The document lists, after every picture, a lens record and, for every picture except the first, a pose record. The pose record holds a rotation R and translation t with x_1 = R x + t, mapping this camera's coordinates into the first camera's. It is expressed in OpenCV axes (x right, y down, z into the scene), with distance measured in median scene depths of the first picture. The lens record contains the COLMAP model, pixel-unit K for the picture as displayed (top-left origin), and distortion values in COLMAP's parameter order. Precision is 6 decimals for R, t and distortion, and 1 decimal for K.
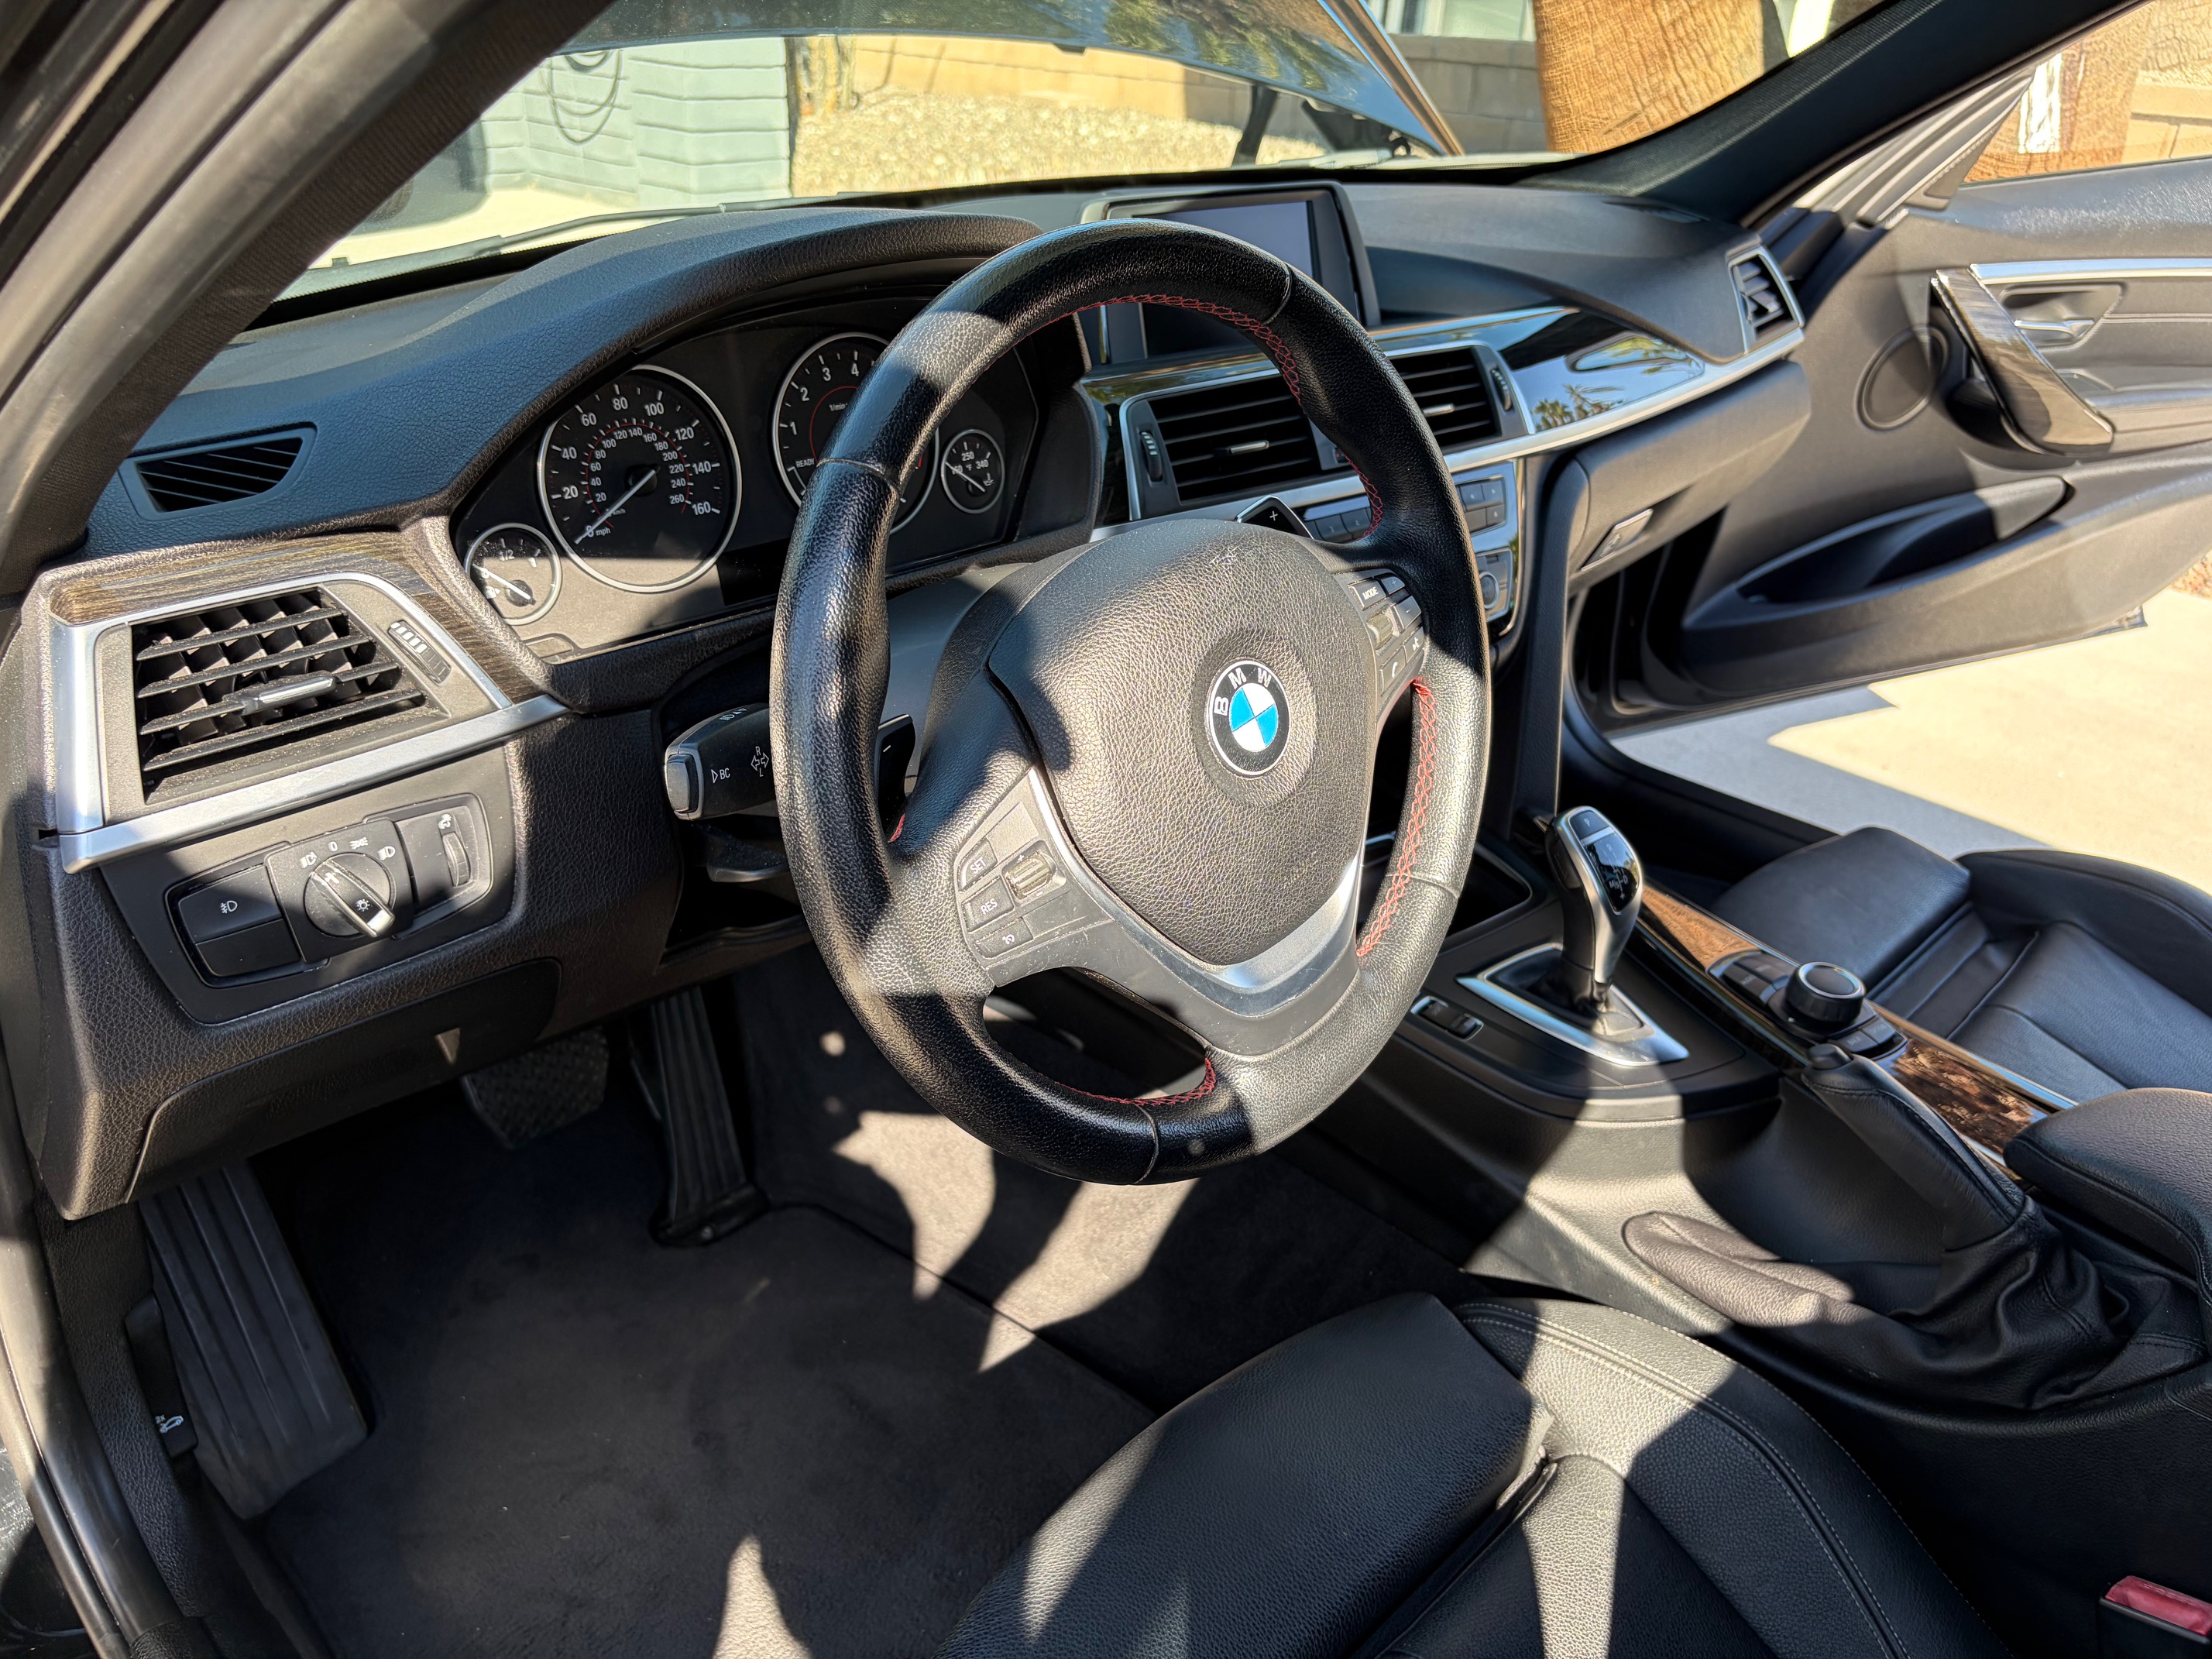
lens RADIAL K [[1671.7, 0, 1102.1], [0, 1671.7, 818.5], [0, 0, 1]] dist [0.029010, -0.004855]
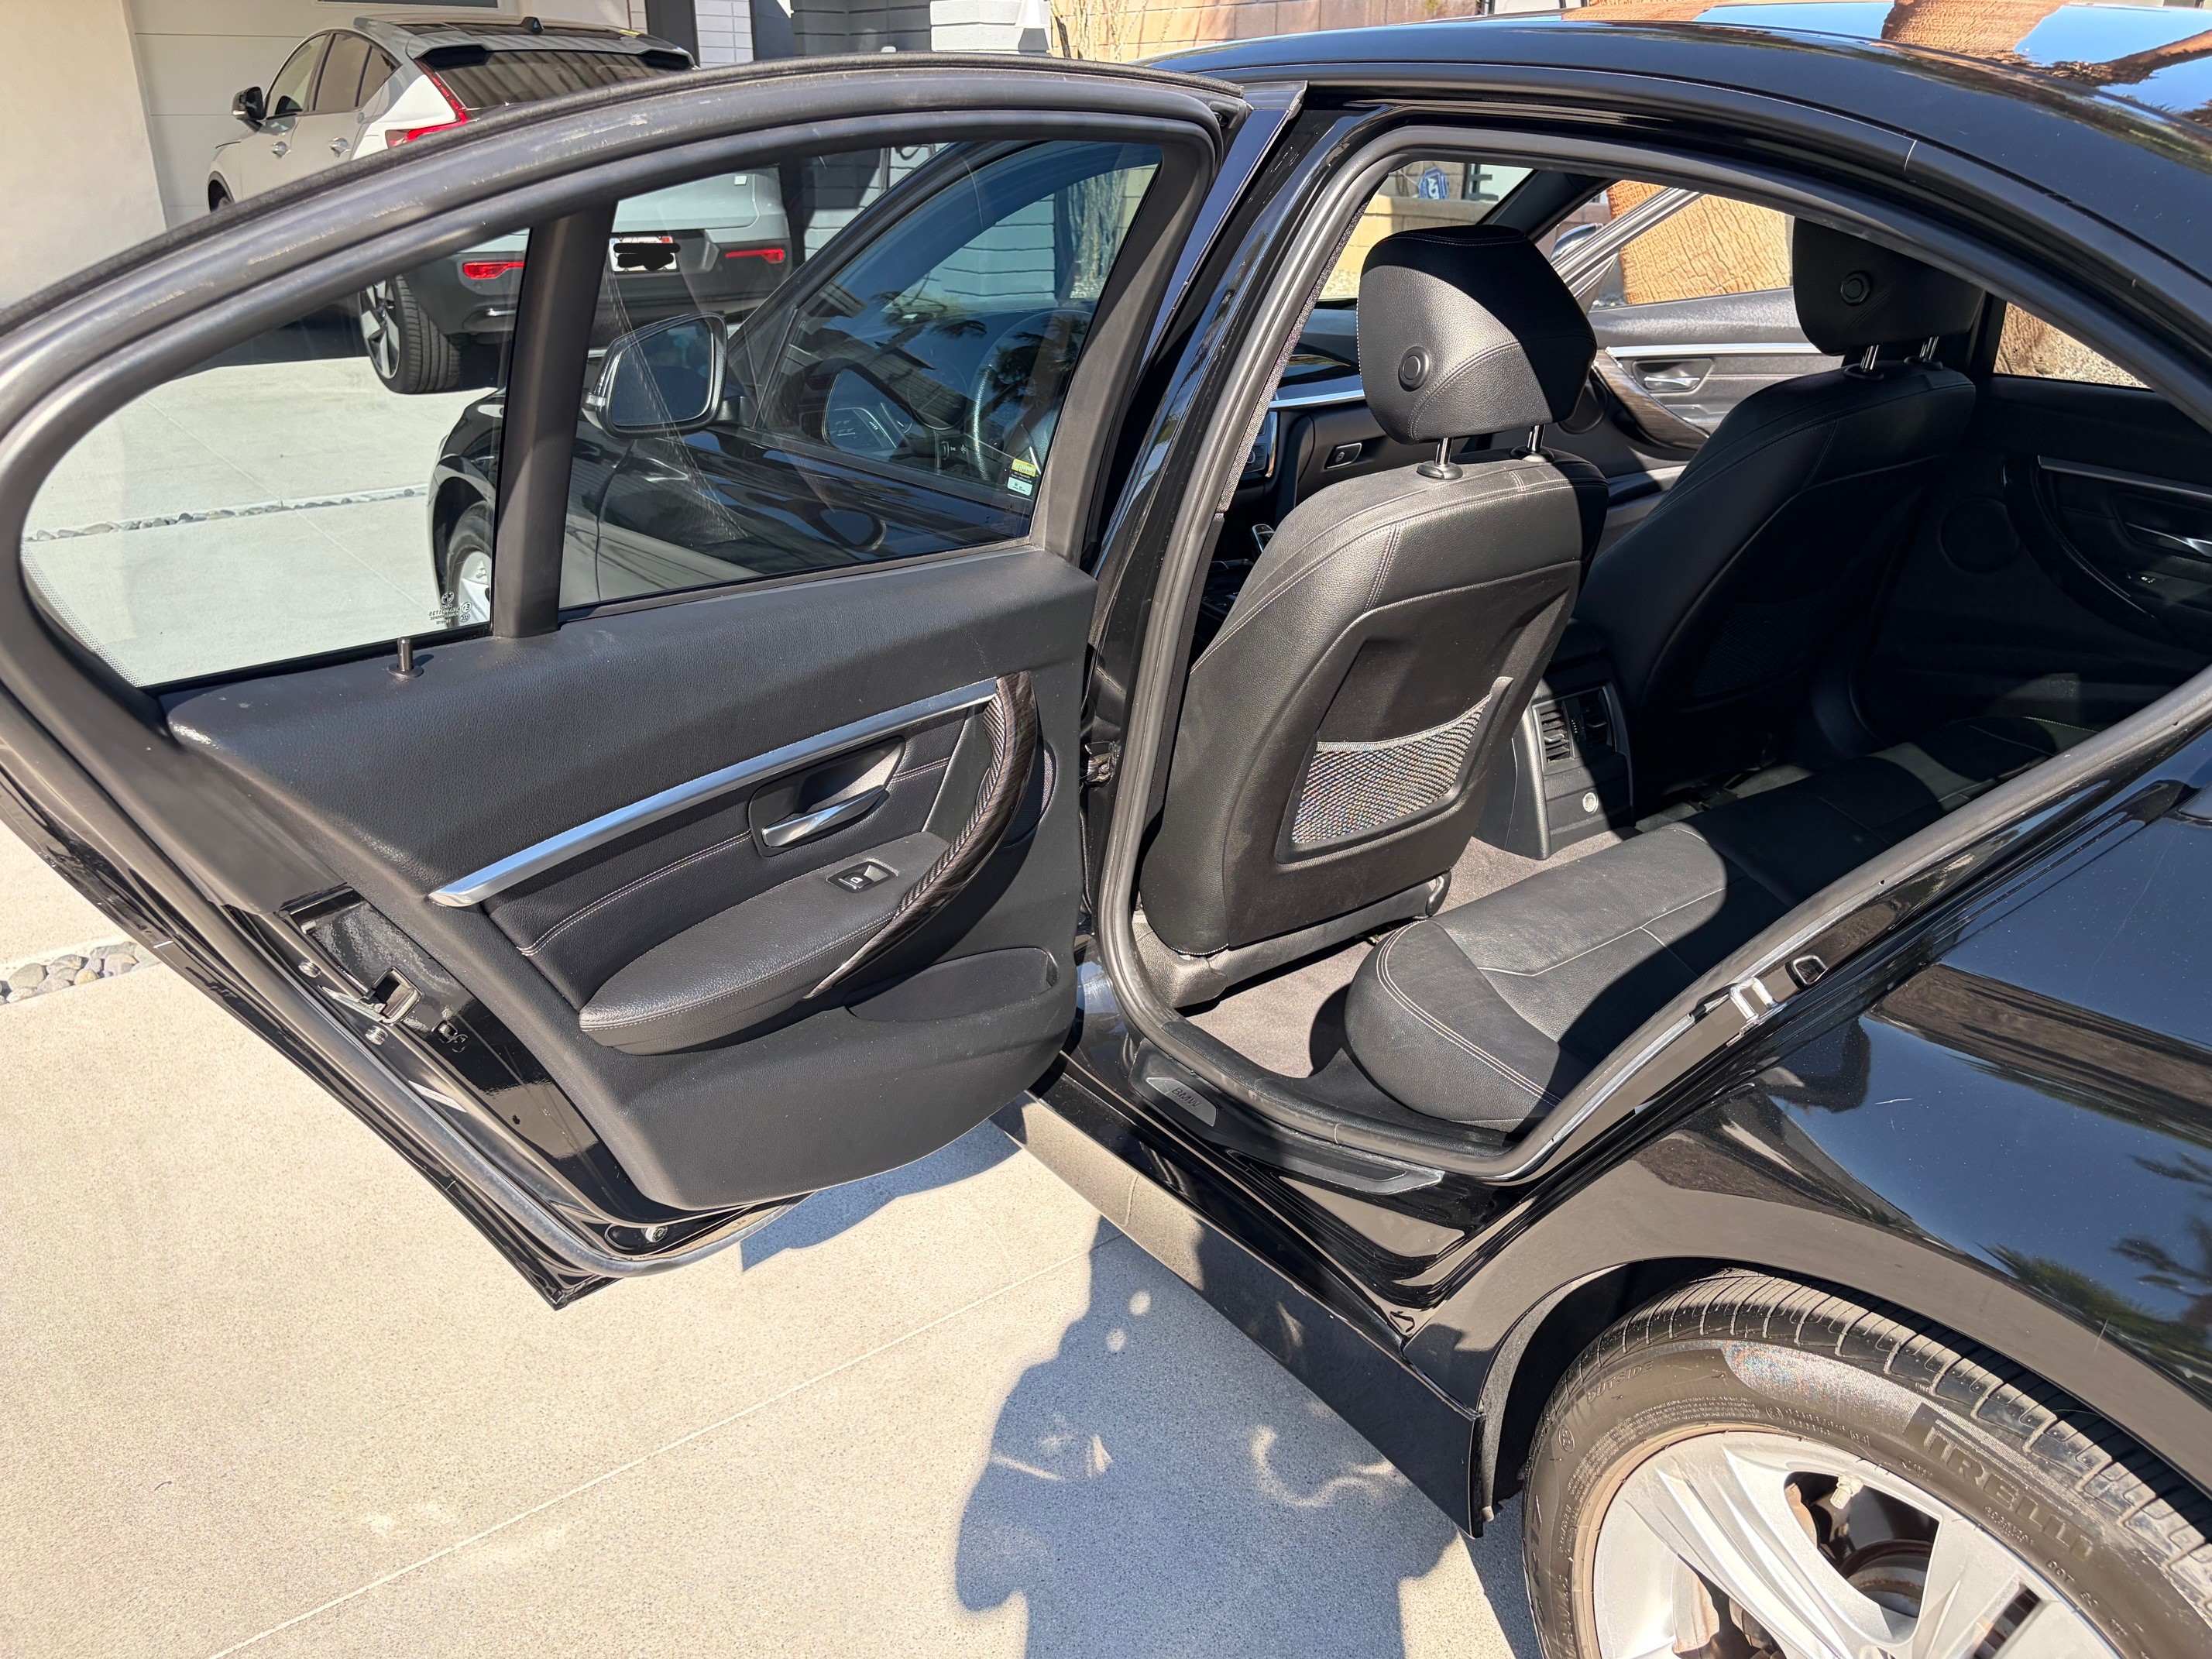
lens RADIAL K [[1671.7, 0, 1102.1], [0, 1671.7, 818.5], [0, 0, 1]] dist [0.029010, -0.004855]
pose [[0.989761, 0.032612, -0.138961, 0.509631], [-0.043644, 0.996068, -0.077098, 0.833521], [0.135900, 0.082373, 0.987292, -2.034349]]
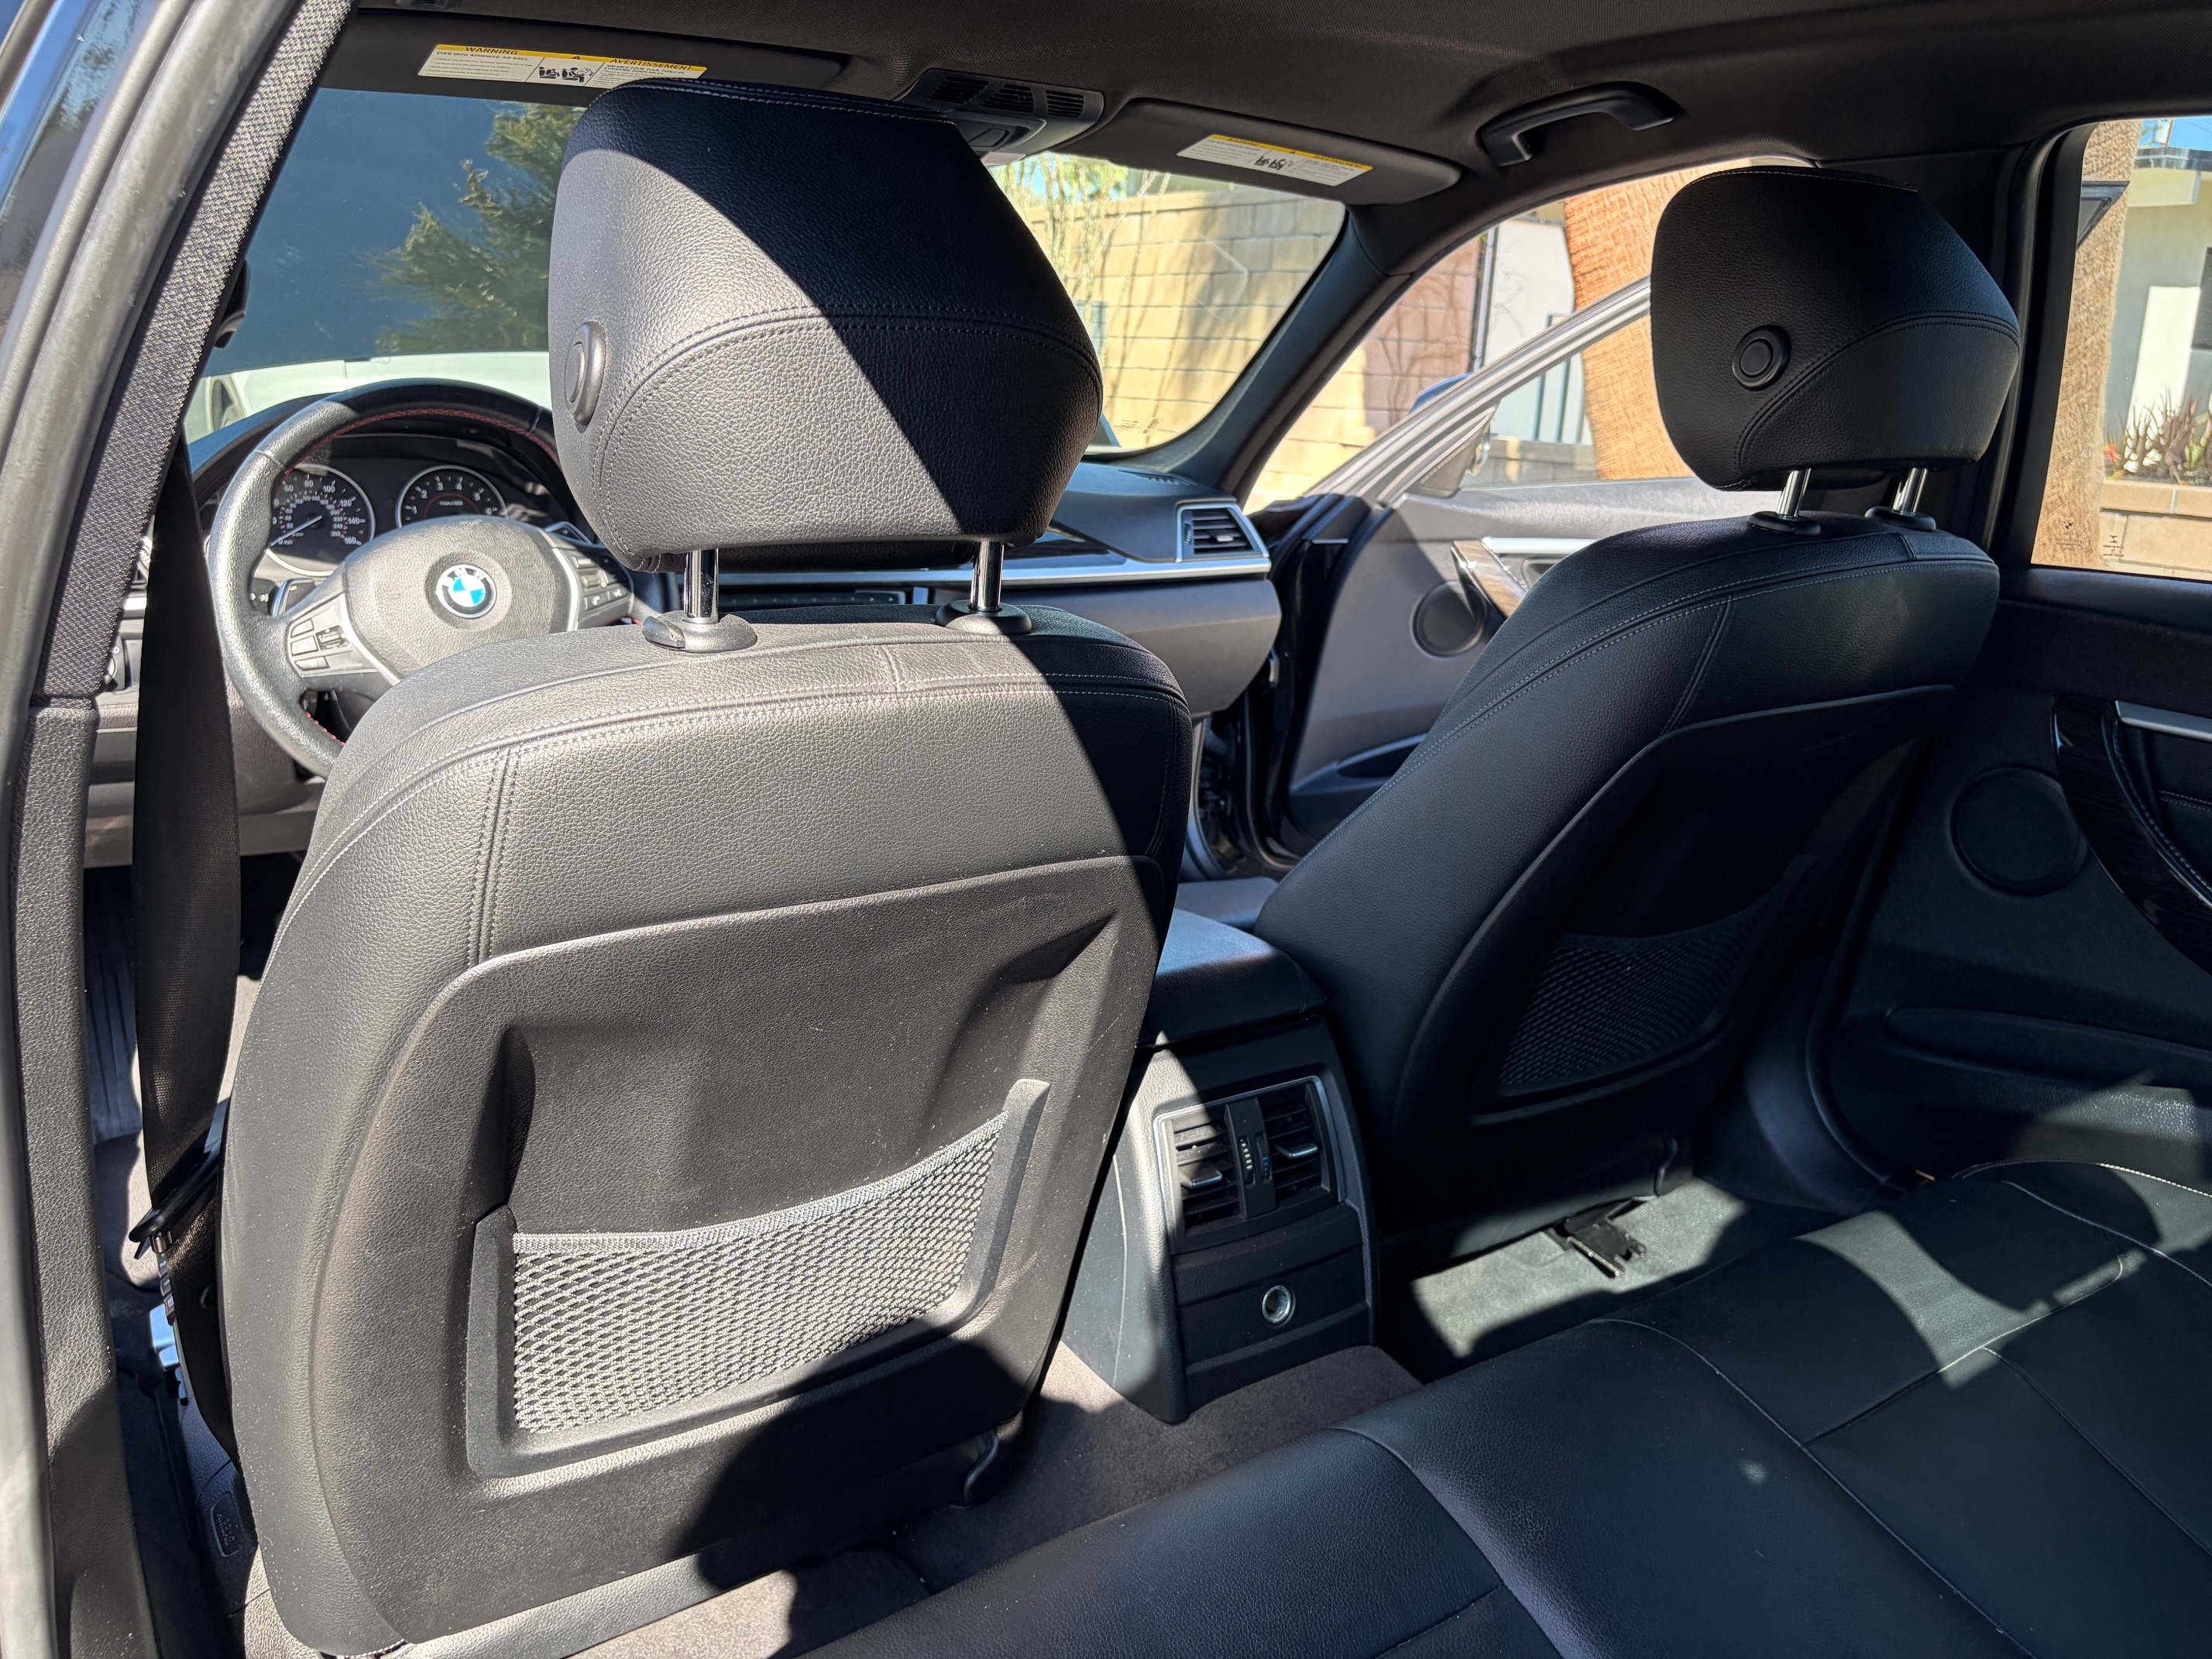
lens RADIAL K [[1671.7, 0, 1102.1], [0, 1671.7, 818.5], [0, 0, 1]] dist [0.029010, -0.004855]
pose [[0.983671, 0.060332, -0.169565, 0.995373], [-0.096072, 0.972702, -0.211237, 0.470276], [0.152192, 0.224078, 0.962615, -0.703003]]
